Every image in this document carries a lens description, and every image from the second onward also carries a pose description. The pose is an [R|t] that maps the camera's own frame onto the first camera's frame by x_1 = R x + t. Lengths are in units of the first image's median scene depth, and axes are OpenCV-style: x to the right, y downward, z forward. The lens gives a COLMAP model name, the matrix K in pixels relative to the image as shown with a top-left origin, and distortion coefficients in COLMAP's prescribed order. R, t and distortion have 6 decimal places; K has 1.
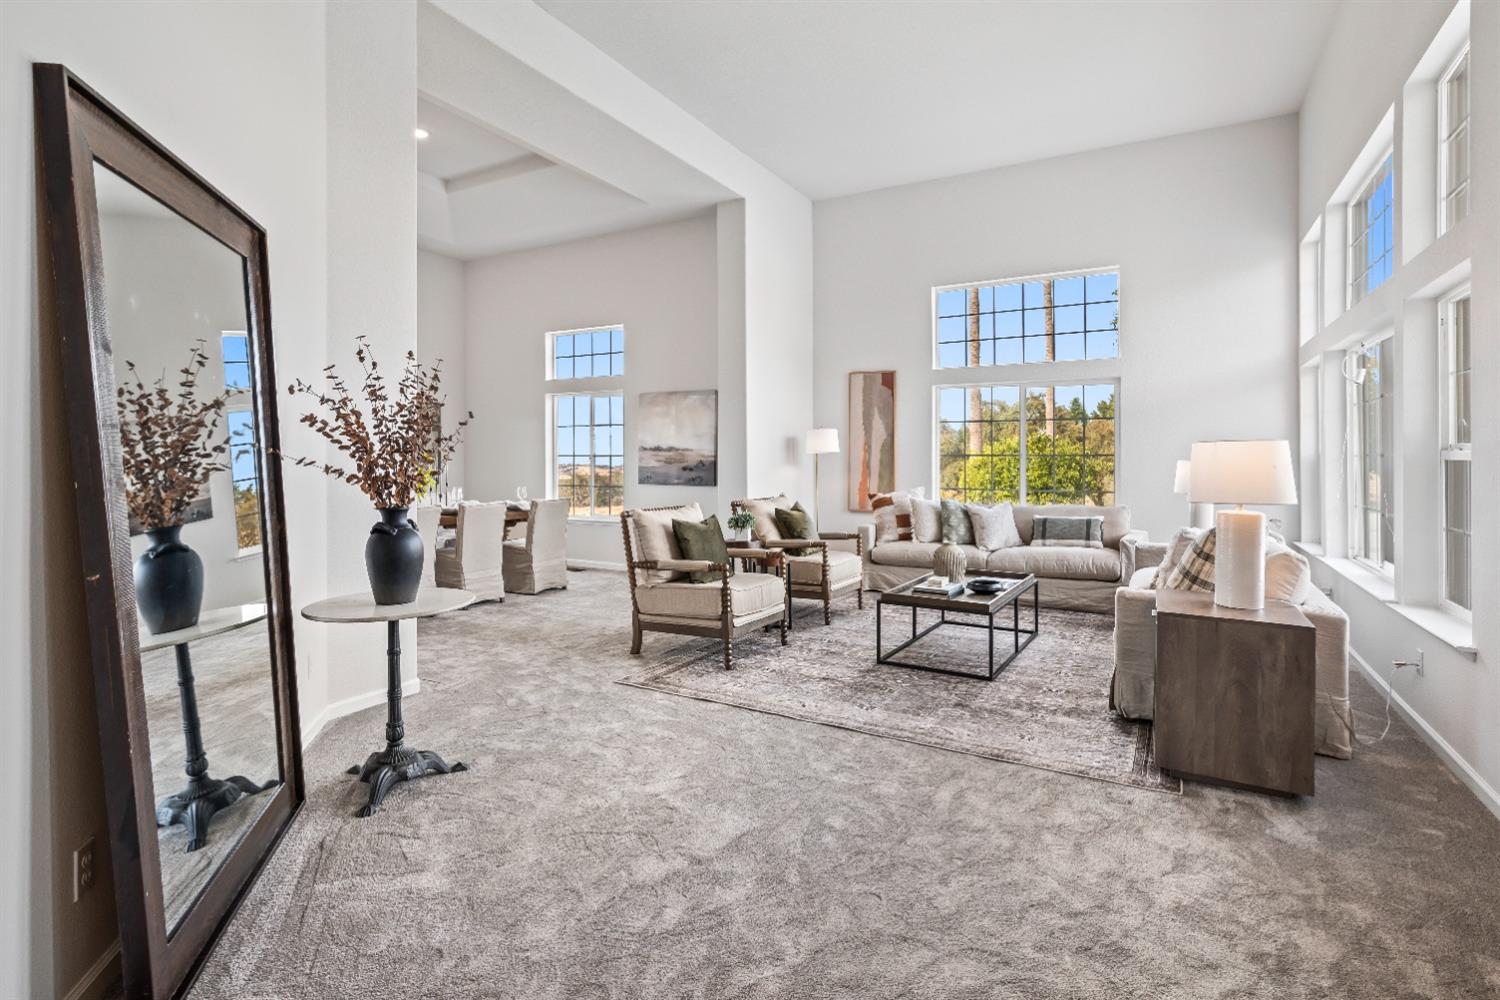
lens RADIAL K [[736.3, 0, 749.9], [0, 736.3, 448.8], [0, 0, 1]] dist [0.003457, 0.000431]
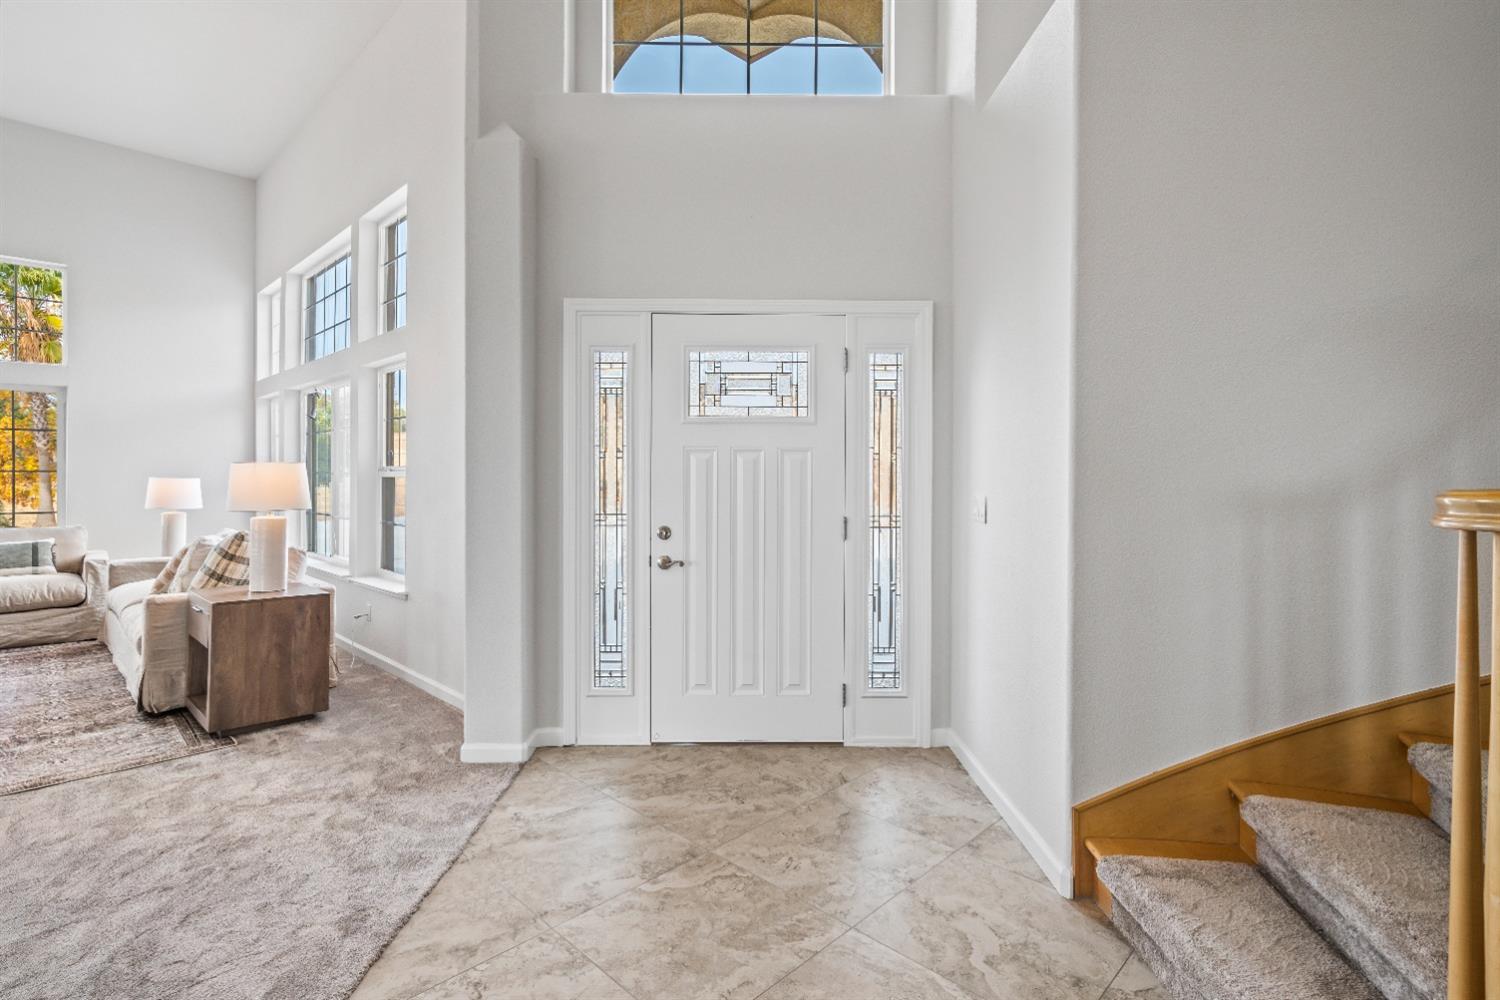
lens RADIAL K [[736.3, 0, 750.7], [0, 736.3, 487.2], [0, 0, 1]] dist [0.003457, 0.000431]
pose [[0.263604, -0.008697, 0.964592, -0.345970], [-0.016433, 0.999774, 0.013505, 0.002516], [-0.964491, -0.019412, 0.263401, -0.141901]]
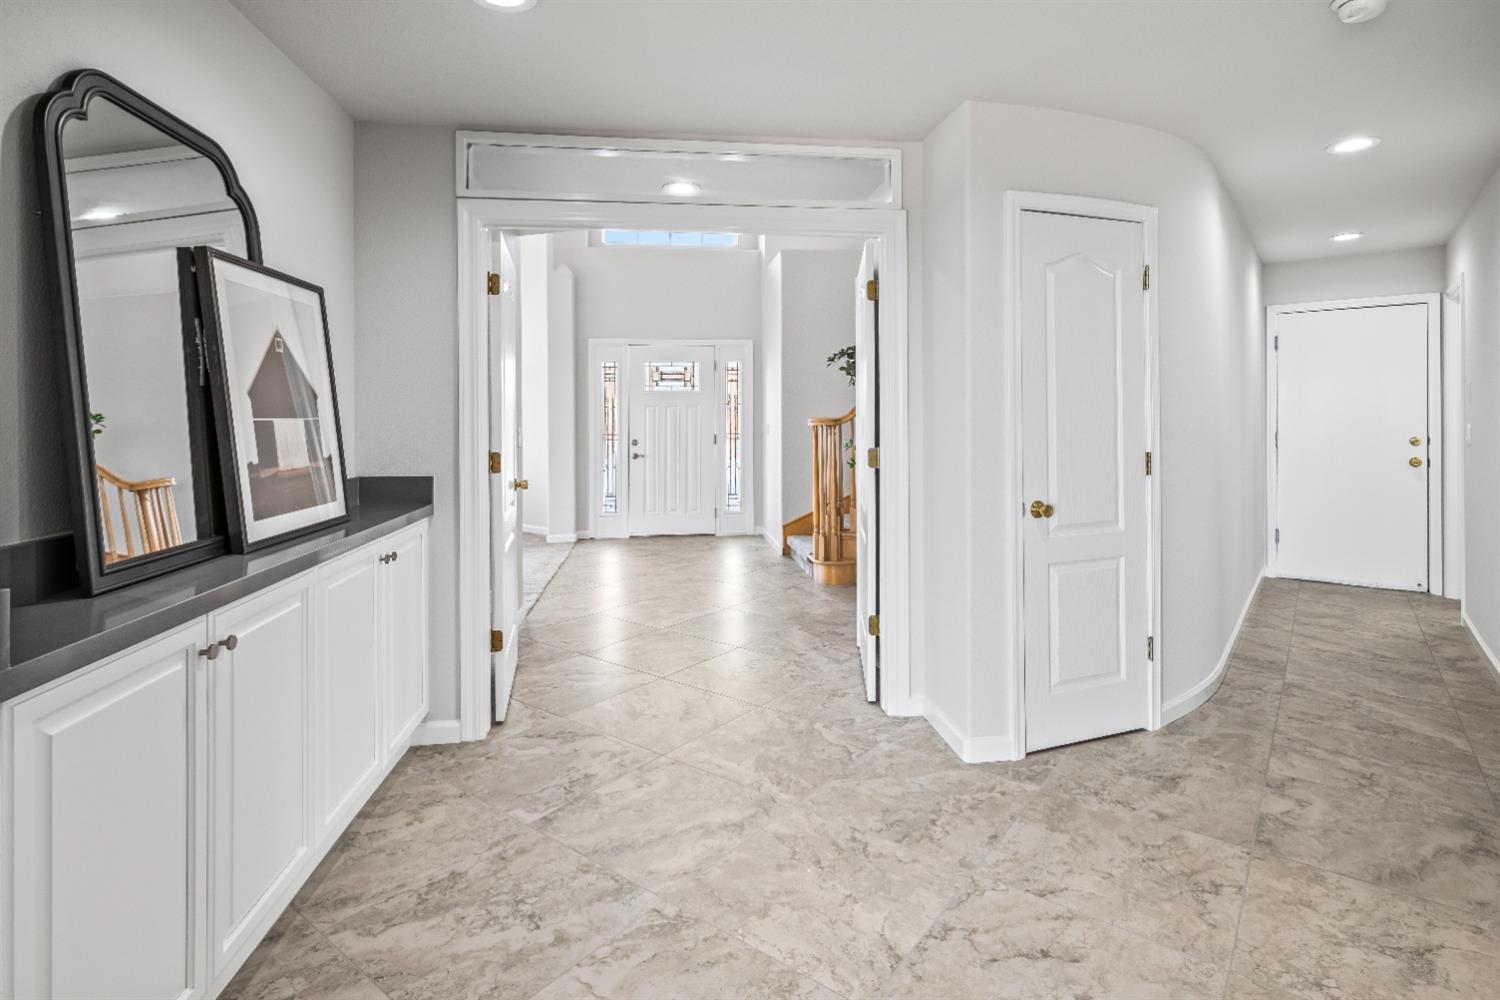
lens RADIAL K [[736.3, 0, 757.5], [0, 736.3, 416.6], [0, 0, 1]] dist [0.003457, 0.000431]
pose [[0.139714, -0.000521, 0.990192, -2.166588], [-0.006973, 0.999975, 0.001510, -0.008855], [-0.990167, -0.007116, 0.139707, -0.594746]]
